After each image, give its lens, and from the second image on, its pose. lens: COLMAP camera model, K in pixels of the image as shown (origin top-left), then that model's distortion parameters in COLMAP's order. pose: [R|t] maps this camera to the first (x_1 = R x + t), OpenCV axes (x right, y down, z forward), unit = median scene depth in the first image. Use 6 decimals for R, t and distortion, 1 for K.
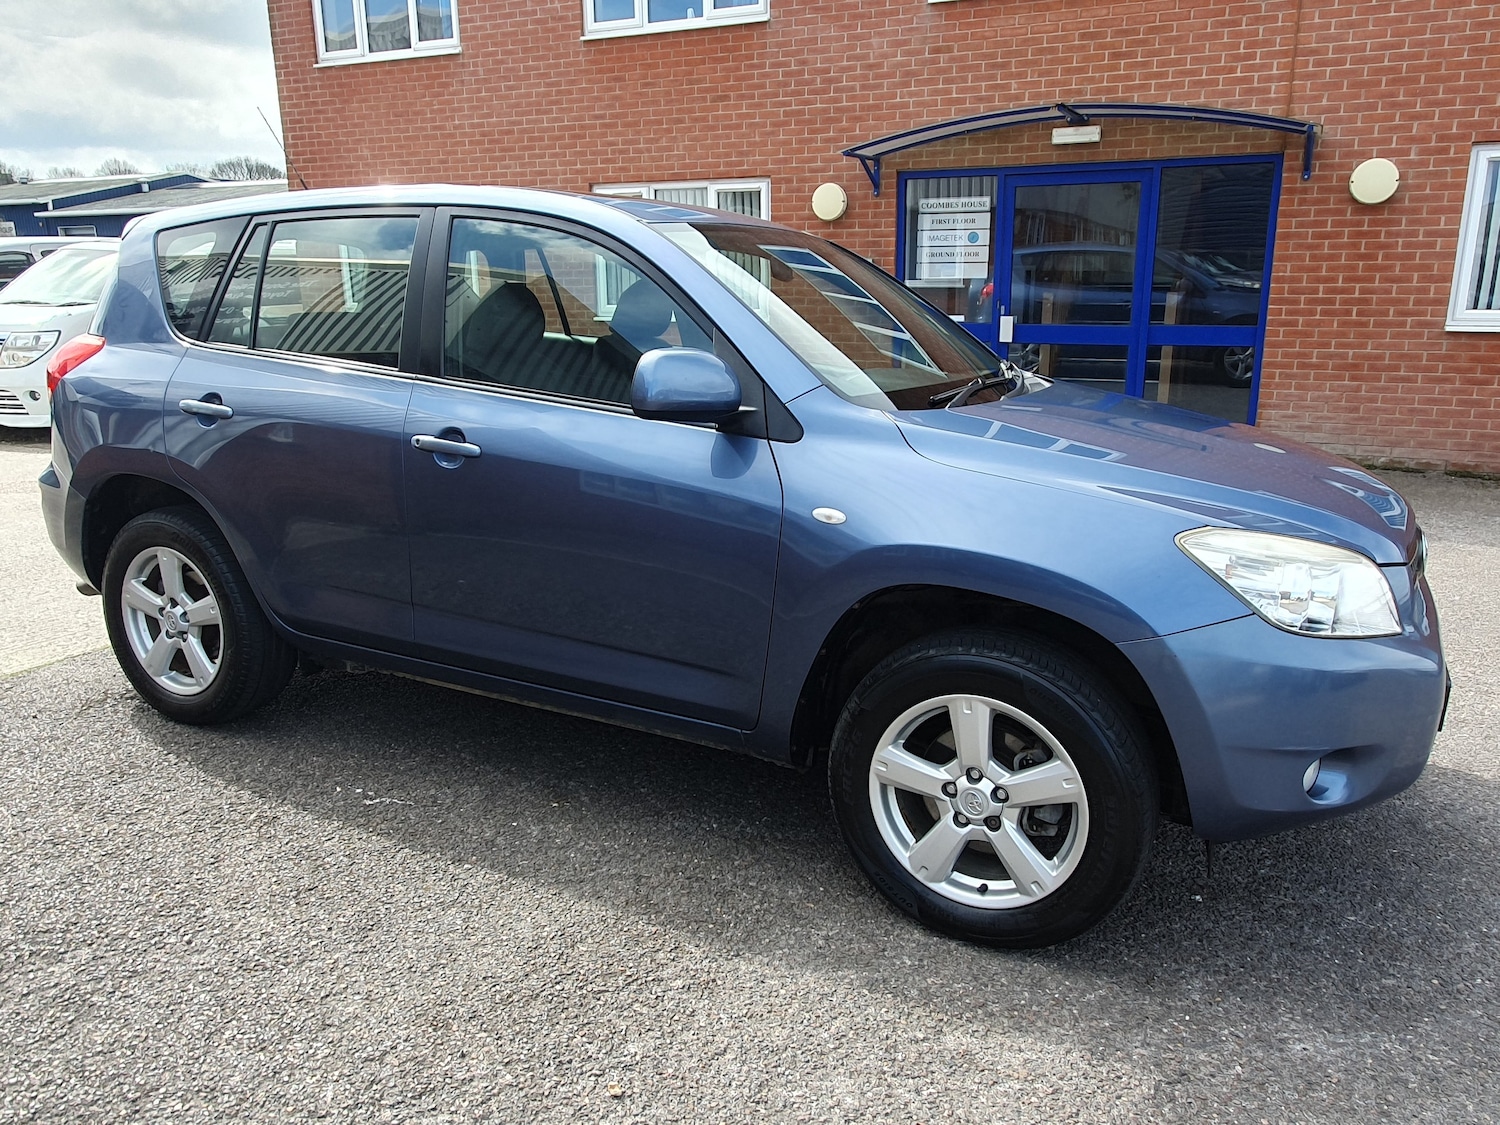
lens RADIAL K [[1104.1, 0, 749.8], [0, 1104.1, 557.9], [0, 0, 1]] dist [0.023174, -0.013805]
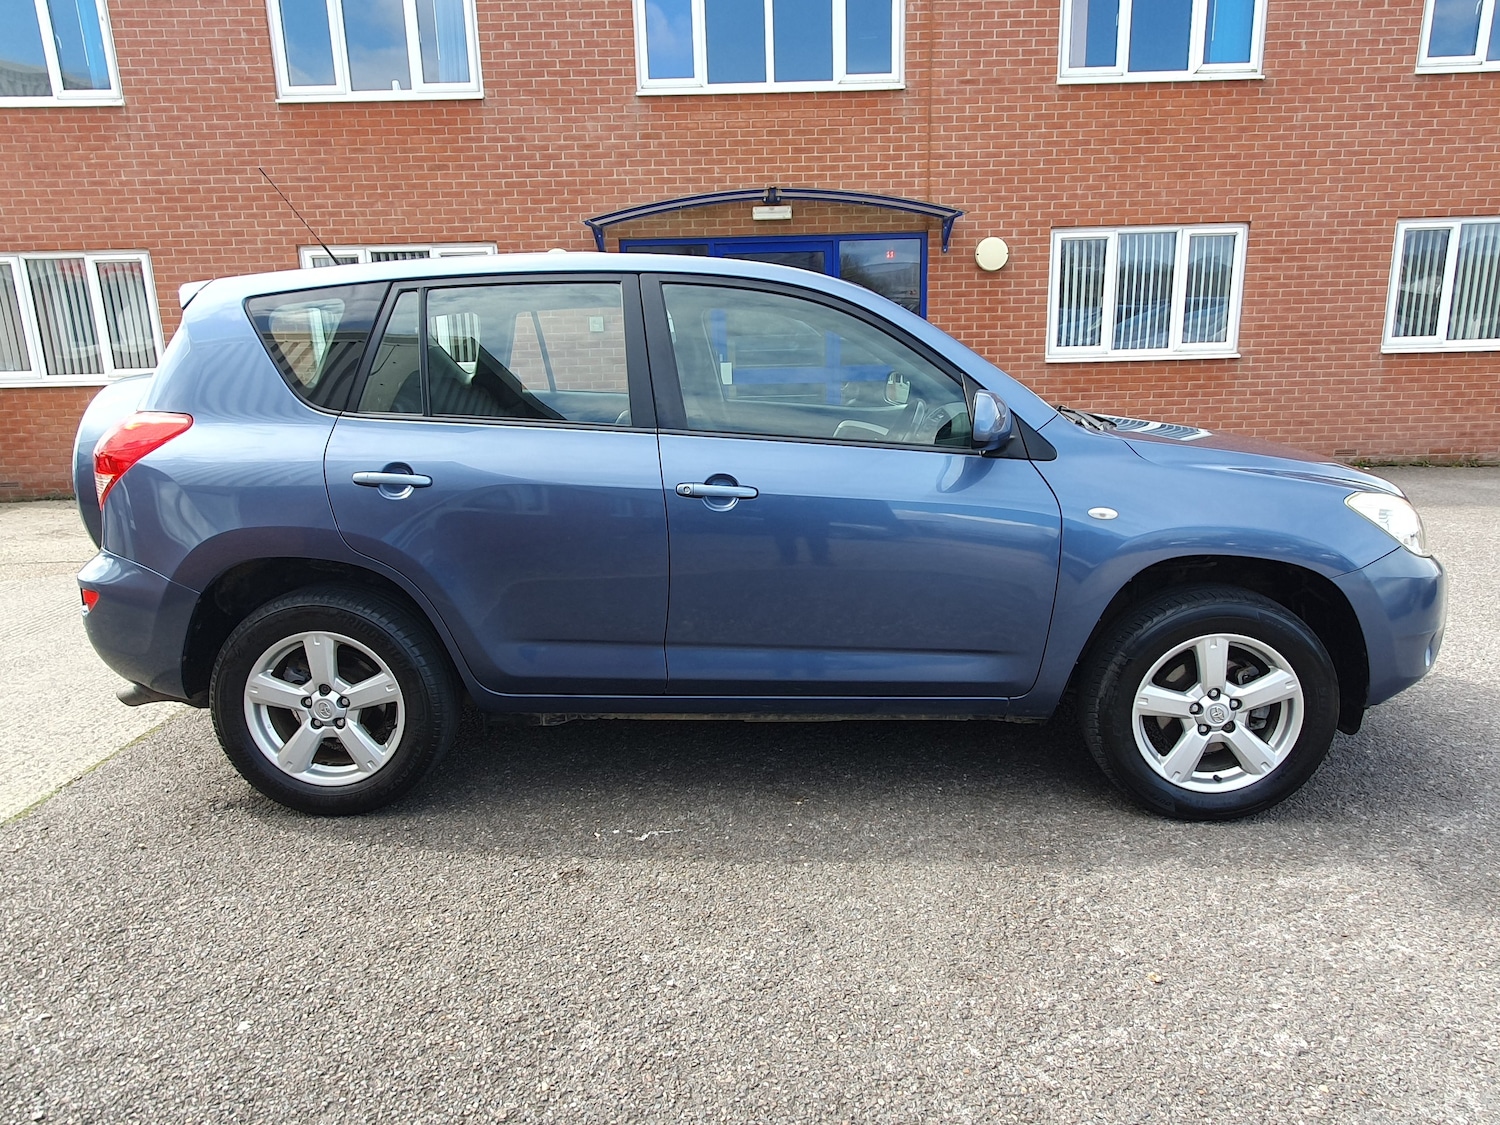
lens RADIAL K [[996.6, 0, 750.4], [0, 996.6, 553.8], [0, 0, 1]] dist [0.026126, -0.017288]
pose [[0.905735, -0.112546, 0.408628, -0.208197], [0.124330, 0.992238, -0.002294, -0.010568], [-0.405198, 0.052883, 0.912698, 0.028633]]
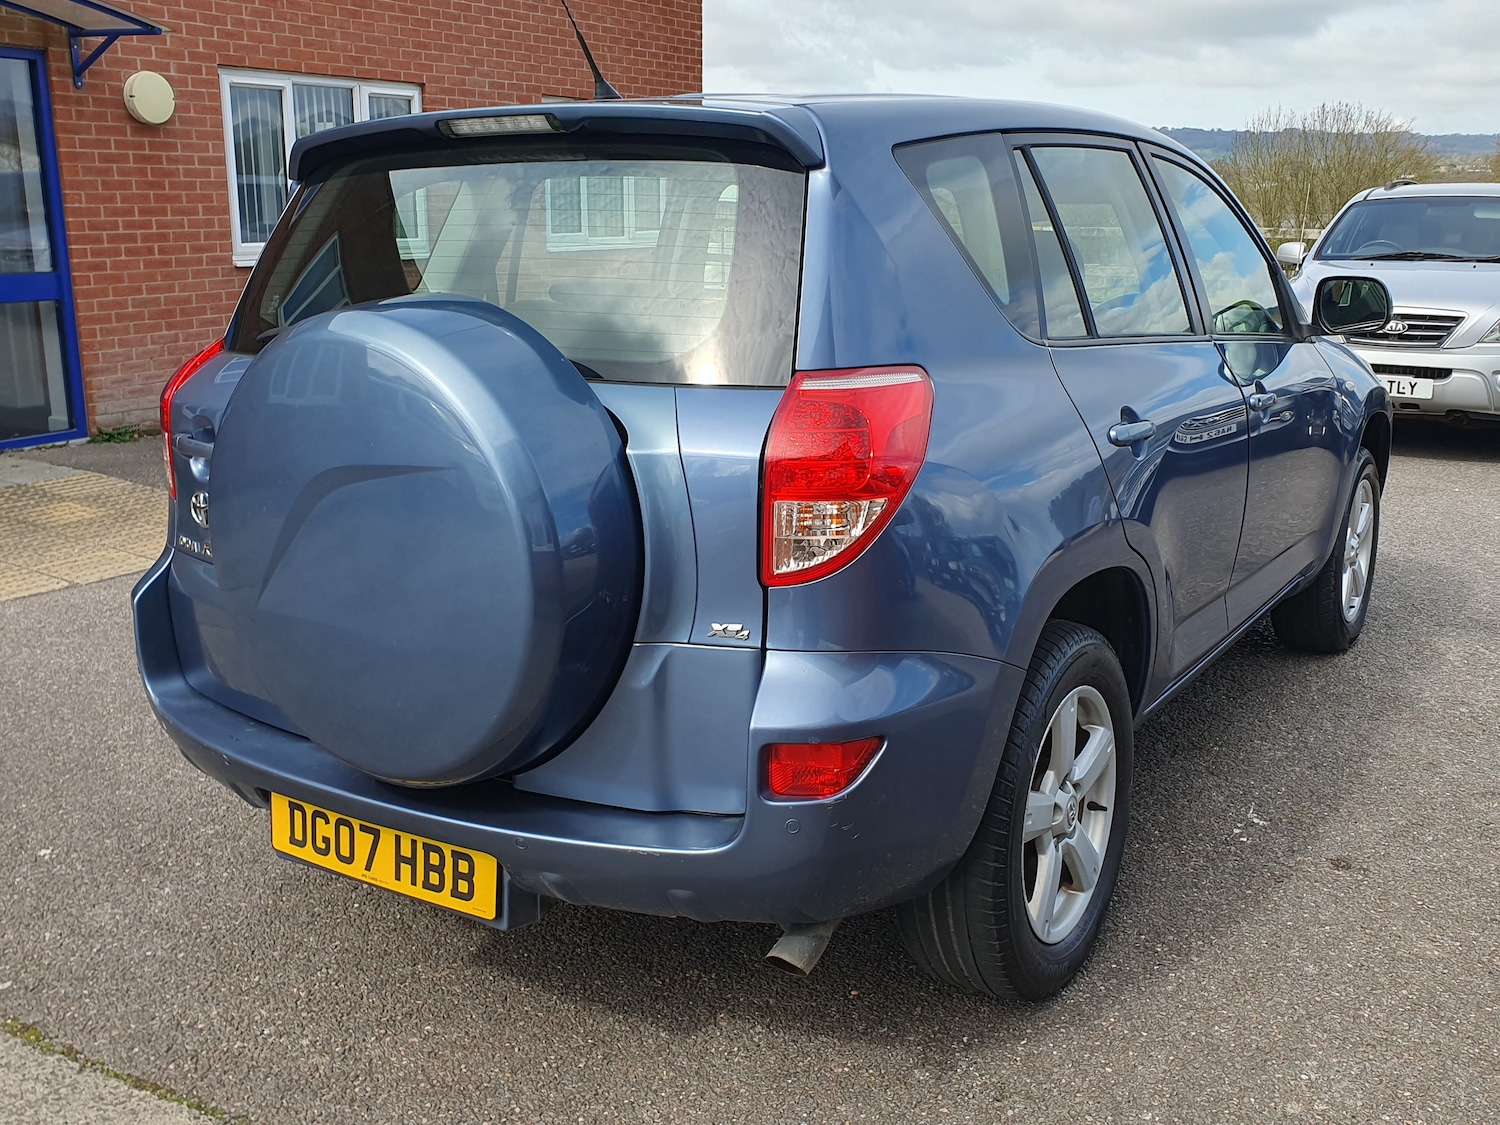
lens RADIAL K [[1455.9, 0, 750.0], [0, 1455.9, 562.5], [0, 0, 1]] dist [-0.001992, 0.031108]
pose [[0.094157, -0.241958, 0.965707, -0.496541], [0.244844, 0.945852, 0.213110, -0.109507], [-0.964980, 0.216382, 0.148301, 0.404271]]
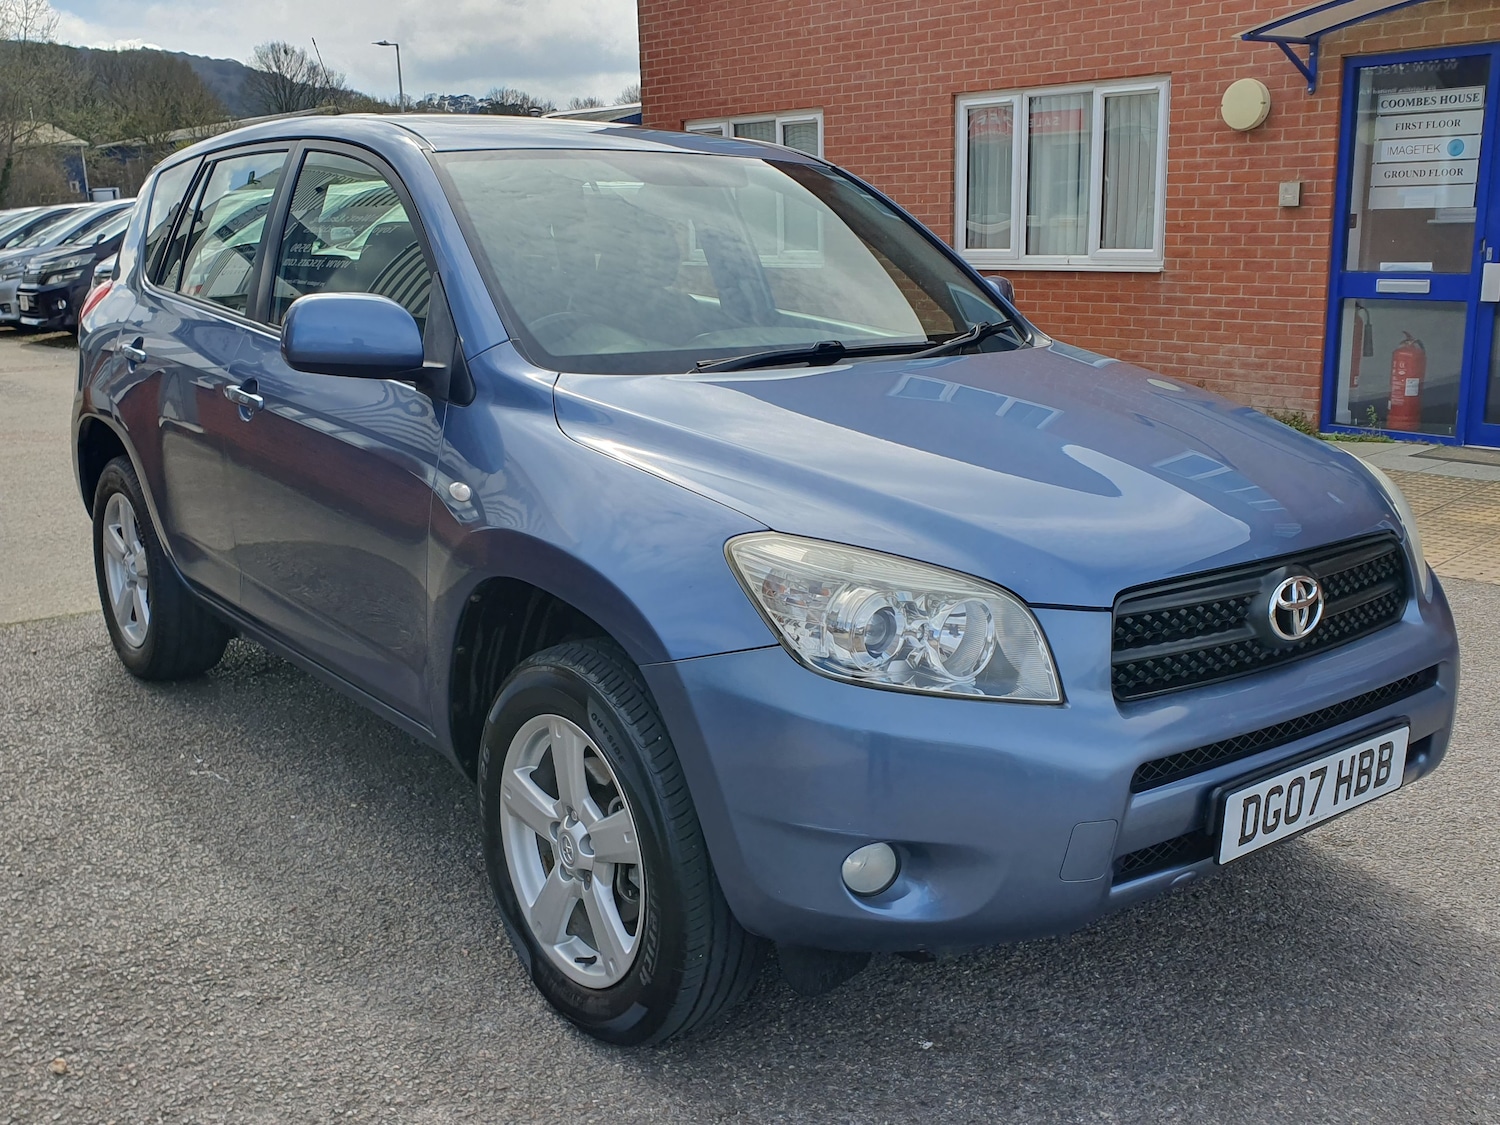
lens RADIAL K [[1455.9, 0, 750.0], [0, 1455.9, 562.5], [0, 0, 1]] dist [-0.001992, 0.031108]
pose [[0.912545, 0.085114, -0.400021, 0.195161], [-0.090492, 0.995882, 0.005463, -0.002110], [0.398838, 0.031214, 0.916490, 0.016483]]
